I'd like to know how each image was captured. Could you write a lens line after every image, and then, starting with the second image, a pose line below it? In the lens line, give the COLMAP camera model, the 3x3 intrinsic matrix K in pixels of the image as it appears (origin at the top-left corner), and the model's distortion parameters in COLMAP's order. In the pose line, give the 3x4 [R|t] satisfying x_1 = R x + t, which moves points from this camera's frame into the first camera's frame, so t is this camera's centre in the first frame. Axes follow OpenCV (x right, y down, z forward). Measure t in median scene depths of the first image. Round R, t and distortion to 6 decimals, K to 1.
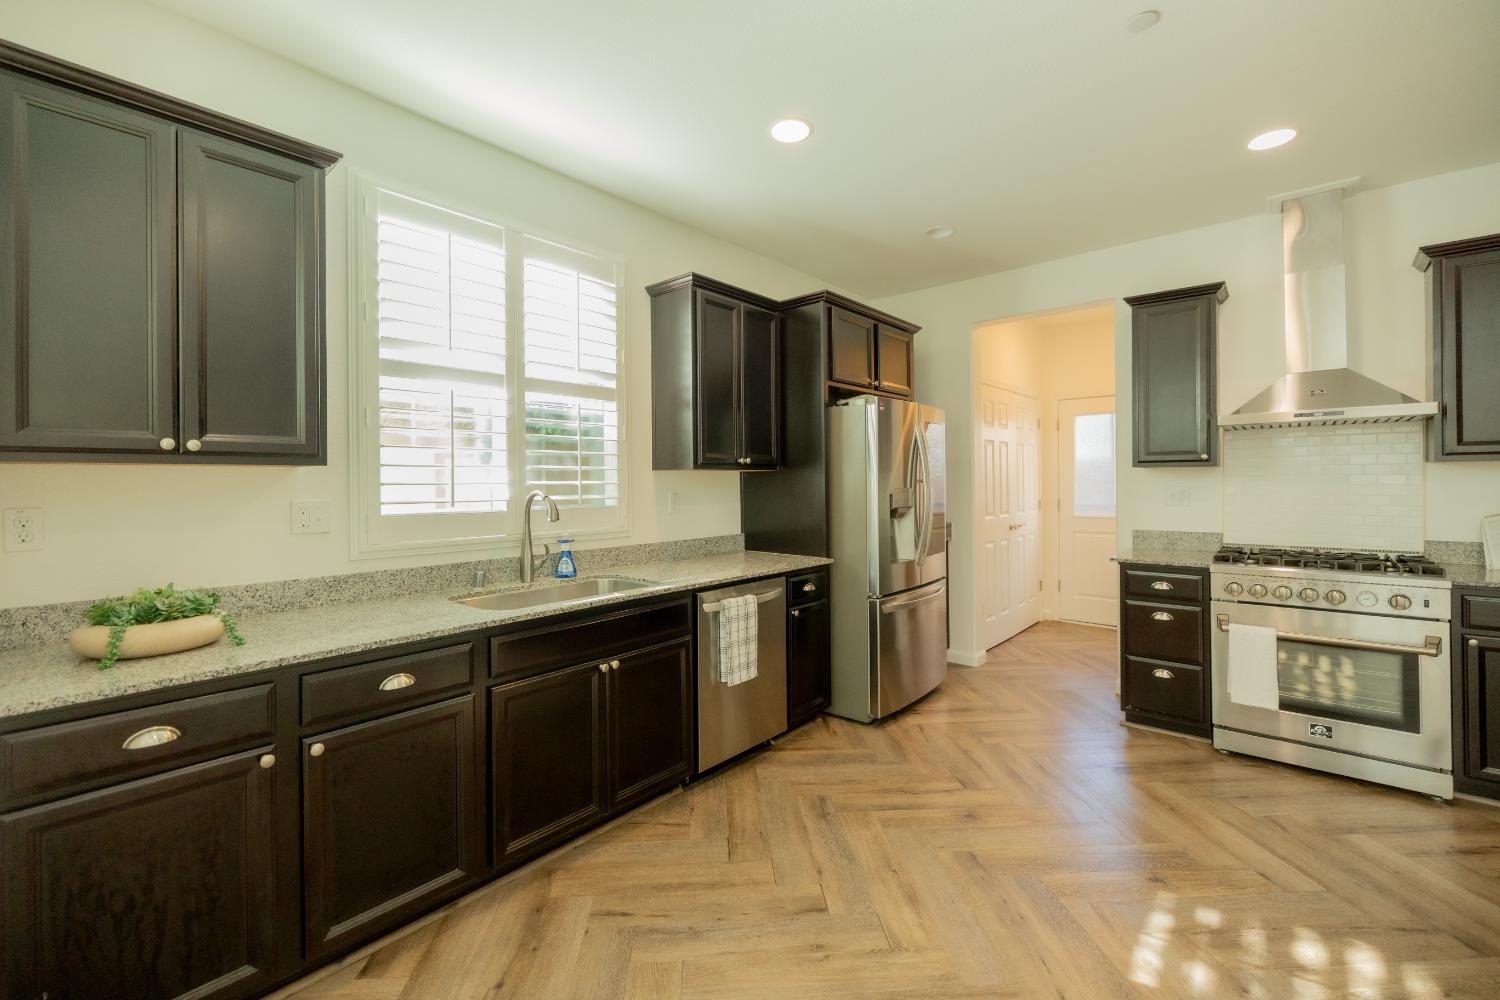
lens RADIAL K [[628.4, 0, 741.9], [0, 628.4, 482.8], [0, 0, 1]] dist [0.002455, -0.000347]
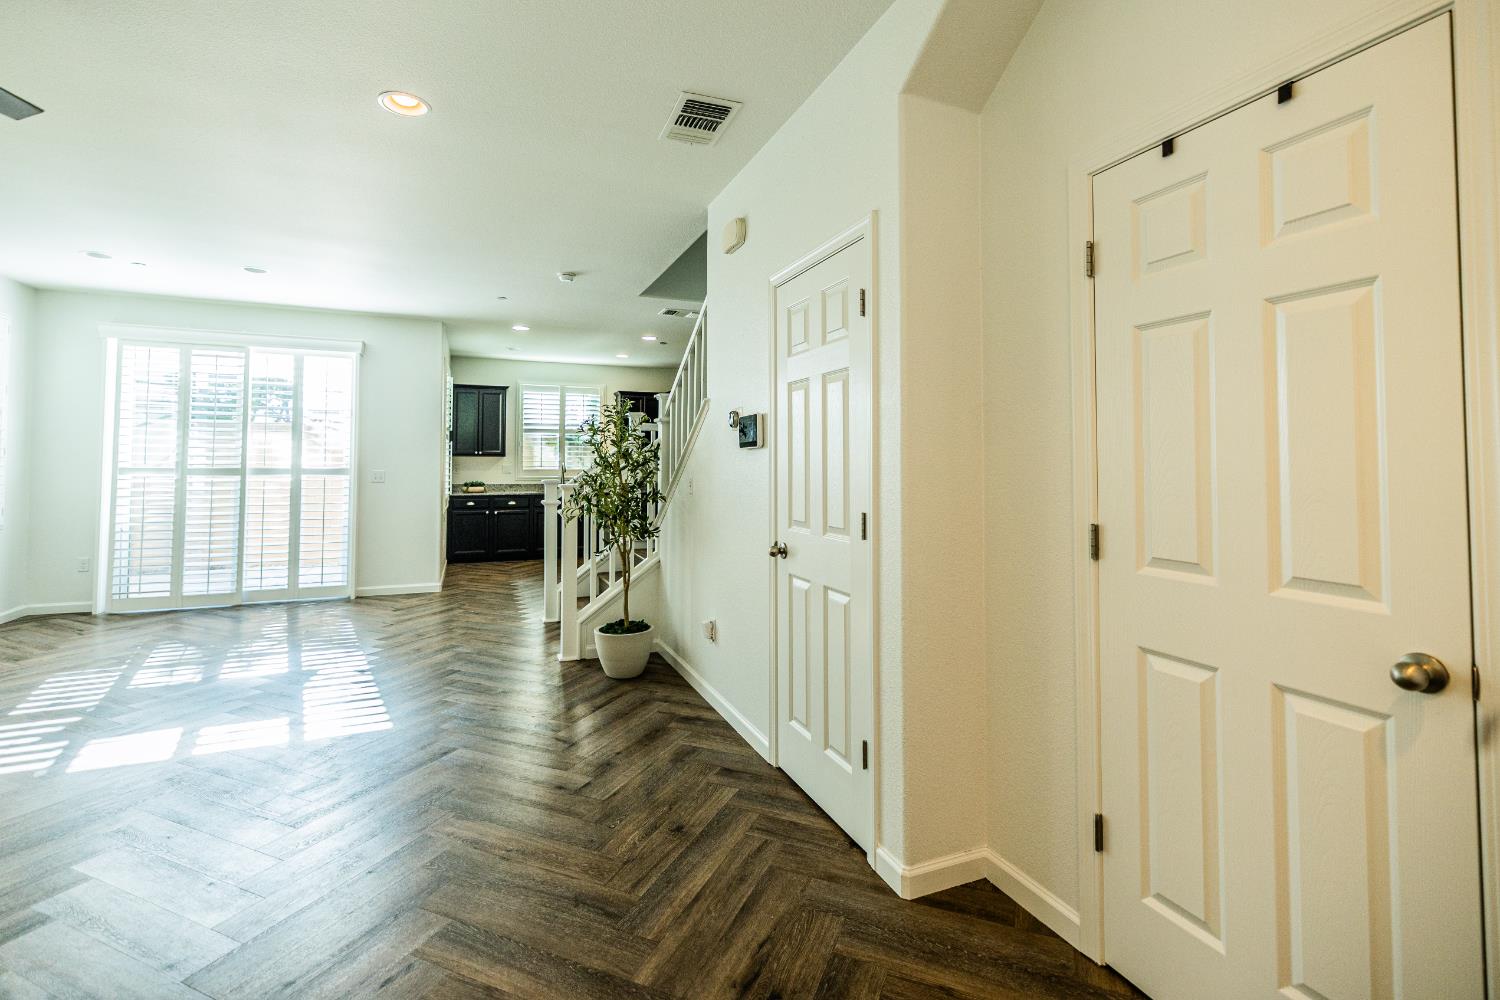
lens RADIAL K [[646.7, 0, 740.1], [0, 646.7, 452.8], [0, 0, 1]] dist [0.008711, -0.000813]
pose [[0.898205, 0.006168, -0.439534, 1.979026], [-0.012500, 0.999856, -0.011515, -0.015716], [0.439399, 0.015837, 0.898152, -1.656421]]
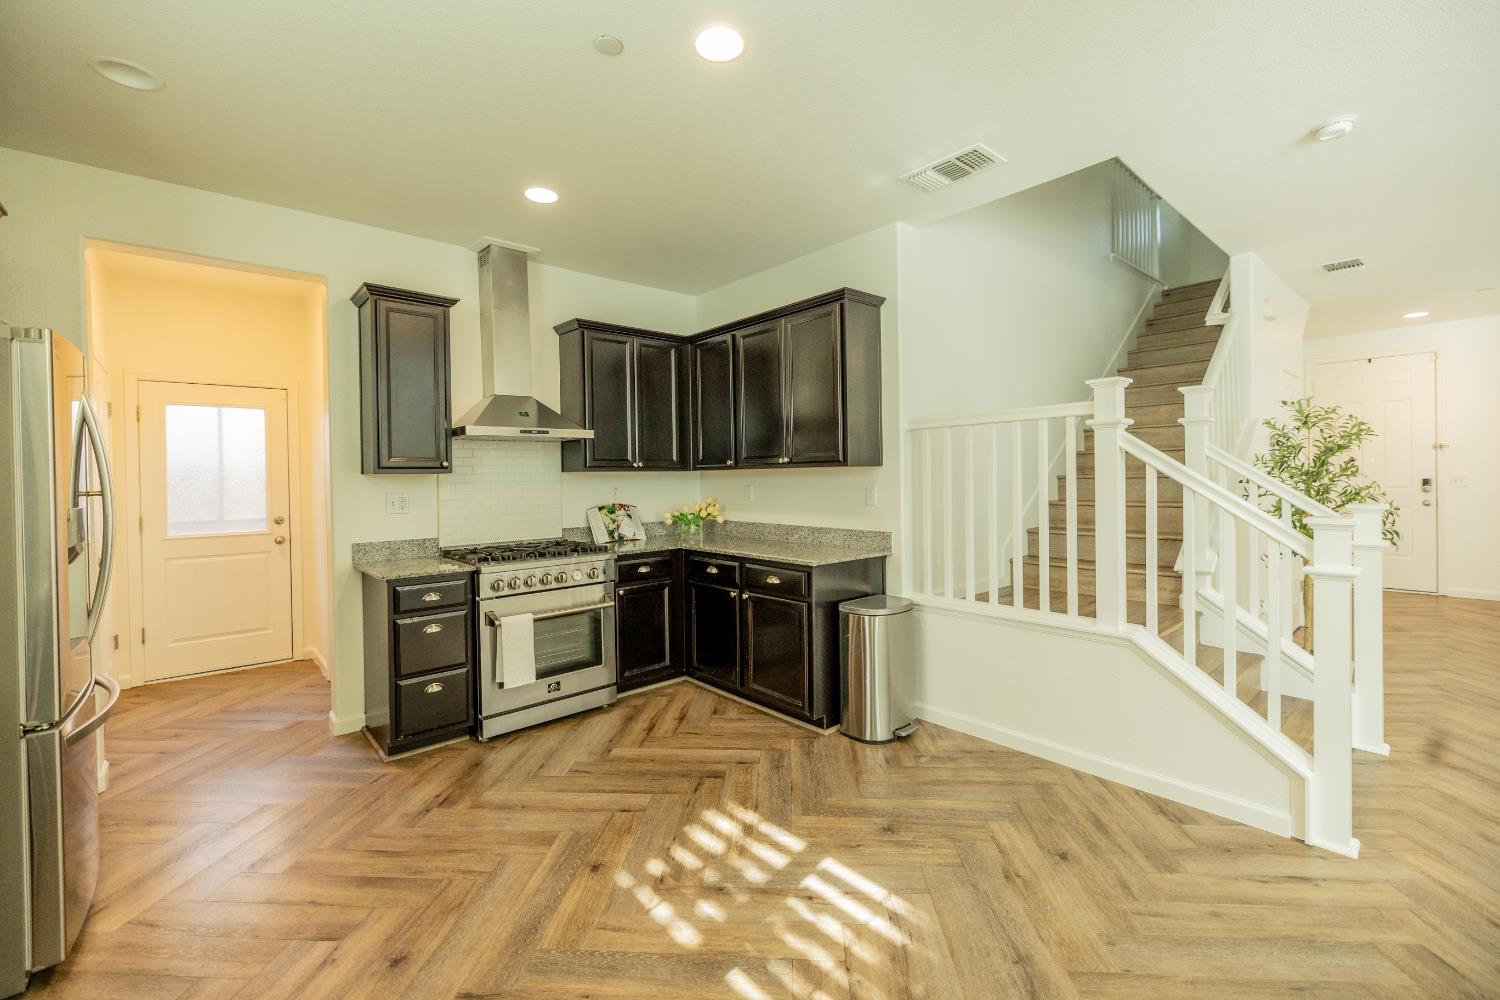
lens RADIAL K [[628.4, 0, 743.4], [0, 628.4, 483.2], [0, 0, 1]] dist [0.002455, -0.000347]
pose [[0.130434, -0.003413, 0.991451, -0.261416], [0.017467, 0.999847, 0.001144, -0.003591], [-0.991303, 0.017169, 0.130473, 0.463627]]
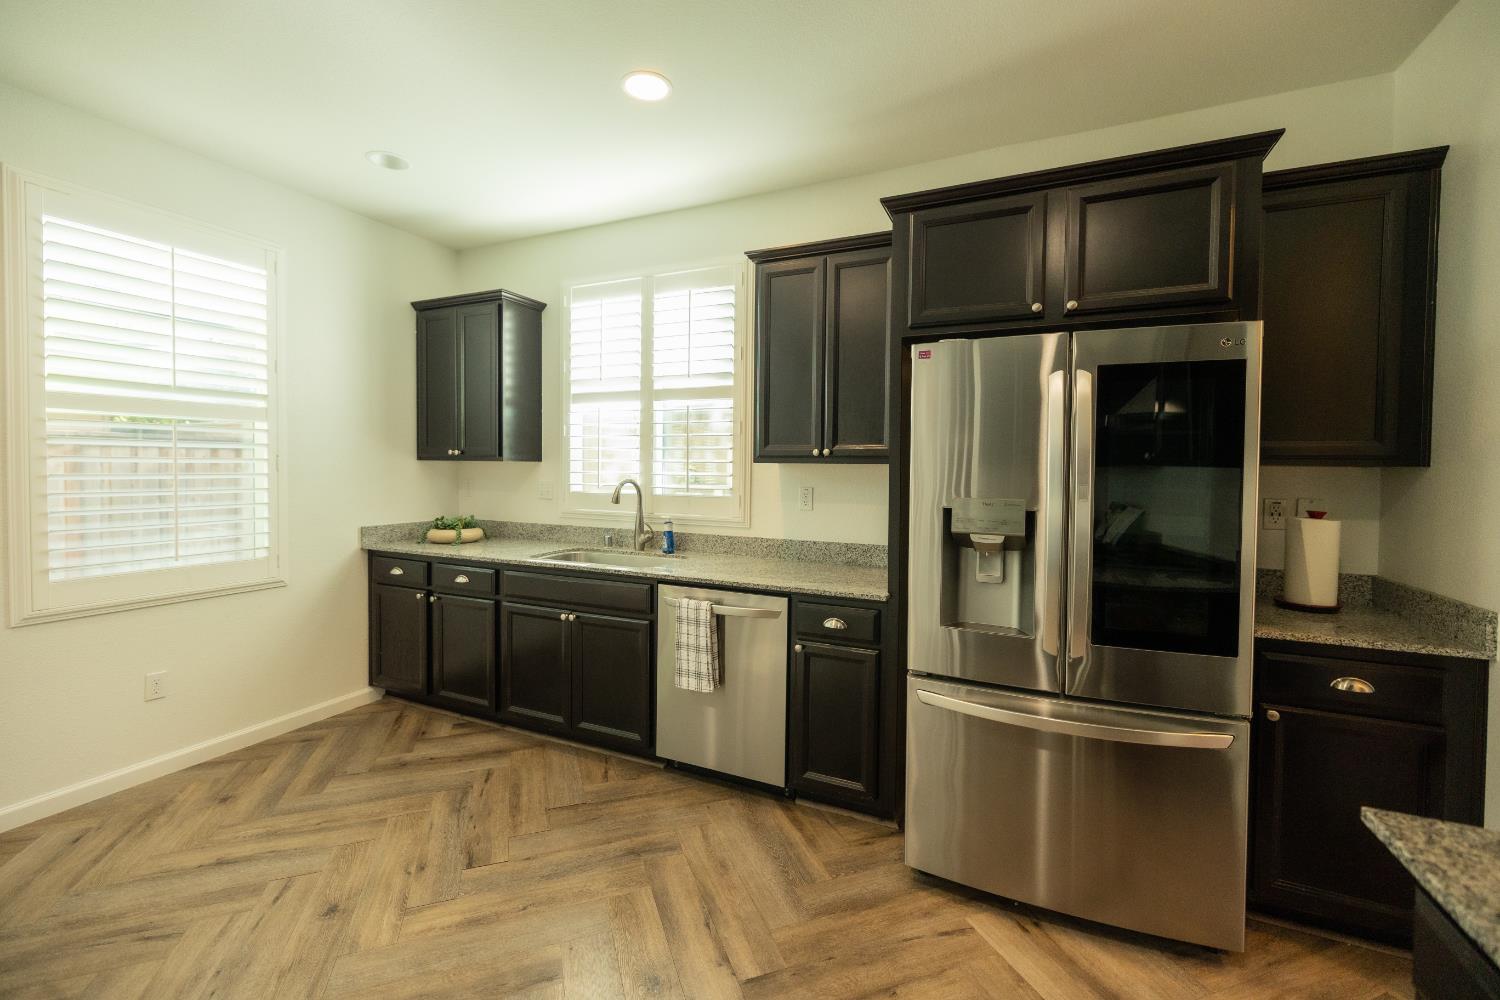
lens RADIAL K [[628.4, 0, 743.8], [0, 628.4, 483.6], [0, 0, 1]] dist [0.002455, -0.000347]
pose [[0.280171, 0.037299, -0.959225, 0.922388], [-0.017478, 0.999277, 0.033751, -0.025096], [0.959791, 0.007309, 0.280621, 0.816402]]
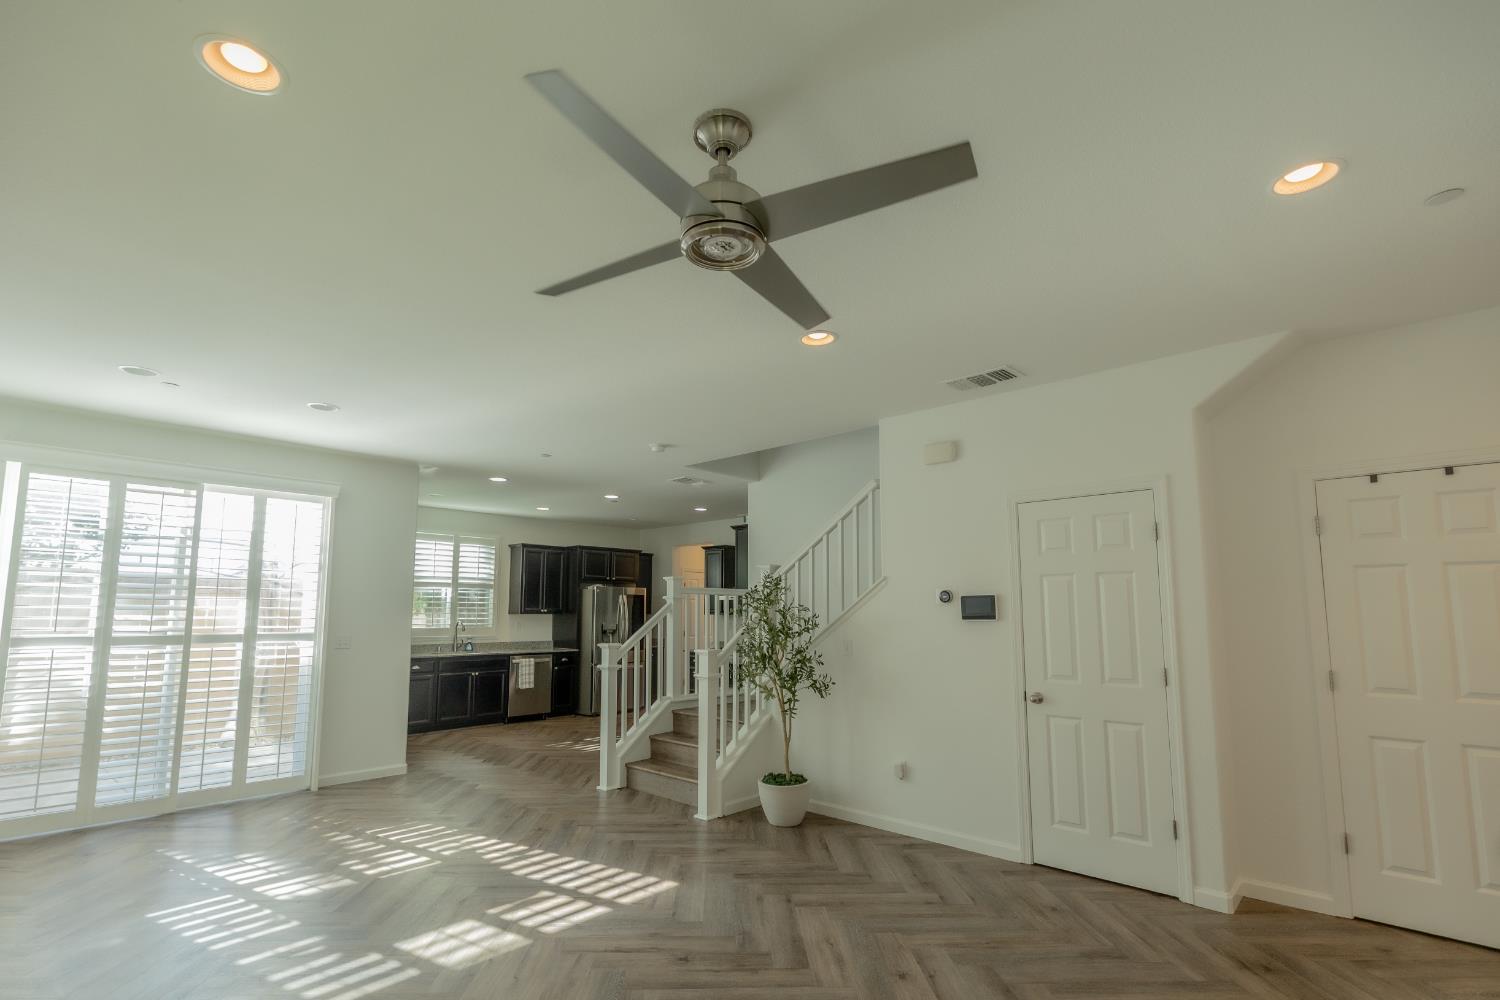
lens RADIAL K [[672.6, 0, 730.3], [0, 672.6, 556.3], [0, 0, 1]] dist [0.004507, -0.001055]
pose [[0.999000, 0.008929, -0.043812, 1.087077], [-0.012572, 0.996420, -0.083598, -0.044221], [0.042909, 0.084065, 0.995536, -2.142639]]
